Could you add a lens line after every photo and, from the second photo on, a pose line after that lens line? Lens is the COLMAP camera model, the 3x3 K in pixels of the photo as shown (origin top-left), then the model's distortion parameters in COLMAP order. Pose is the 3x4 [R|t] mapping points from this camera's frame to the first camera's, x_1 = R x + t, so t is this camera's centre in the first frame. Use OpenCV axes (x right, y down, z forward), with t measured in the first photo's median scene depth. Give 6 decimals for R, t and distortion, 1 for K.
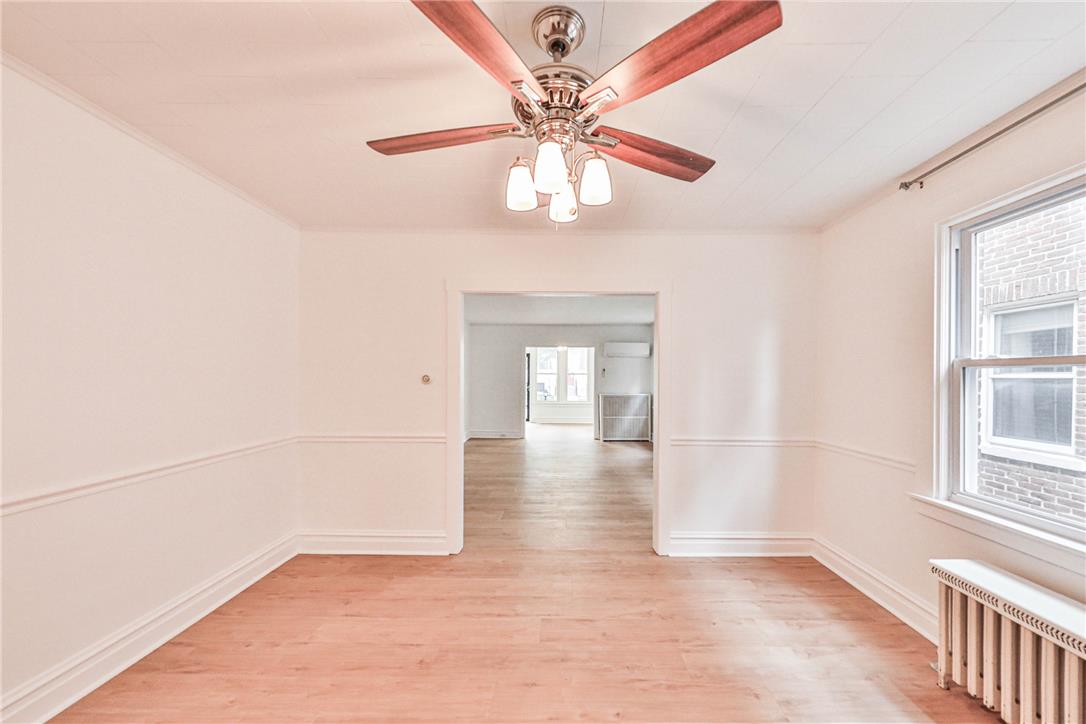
lens RADIAL K [[387.2, 0, 562.4], [0, 387.2, 379.3], [0, 0, 1]] dist [0.014781, -0.006001]
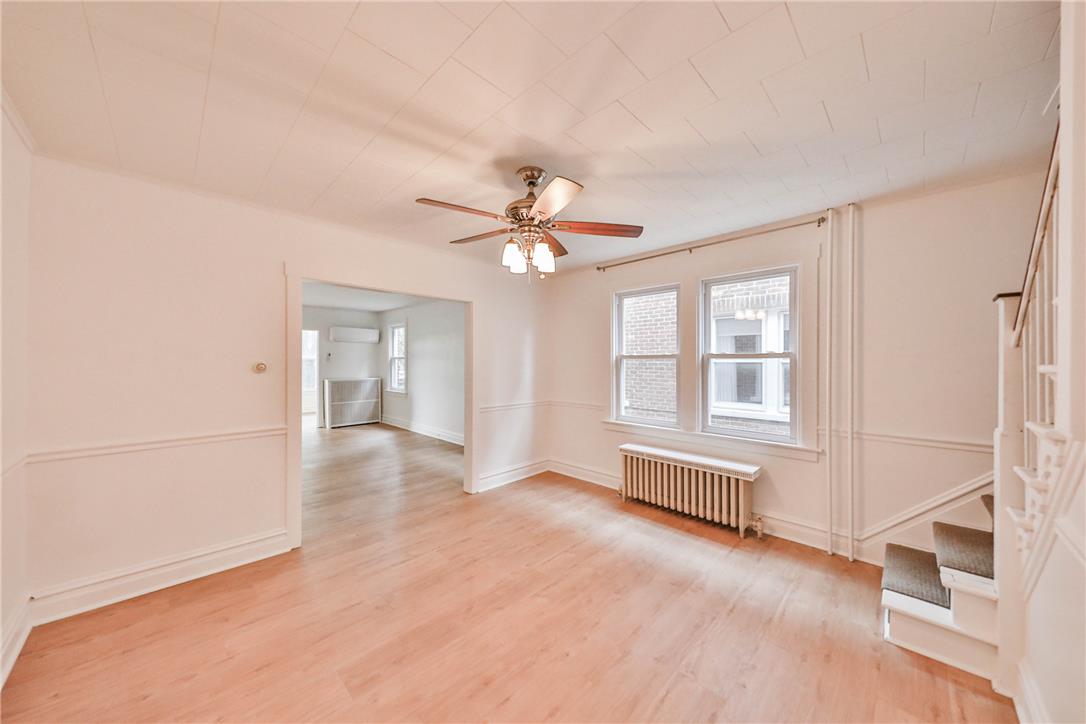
lens RADIAL K [[370.1, 0, 549.8], [0, 370.1, 356.6], [0, 0, 1]] dist [0.016419, -0.005159]
pose [[0.692075, 0.005548, 0.721804, -0.564148], [0.005847, 0.999895, -0.013291, -0.011837], [-0.721802, 0.013418, 0.691970, -0.116525]]
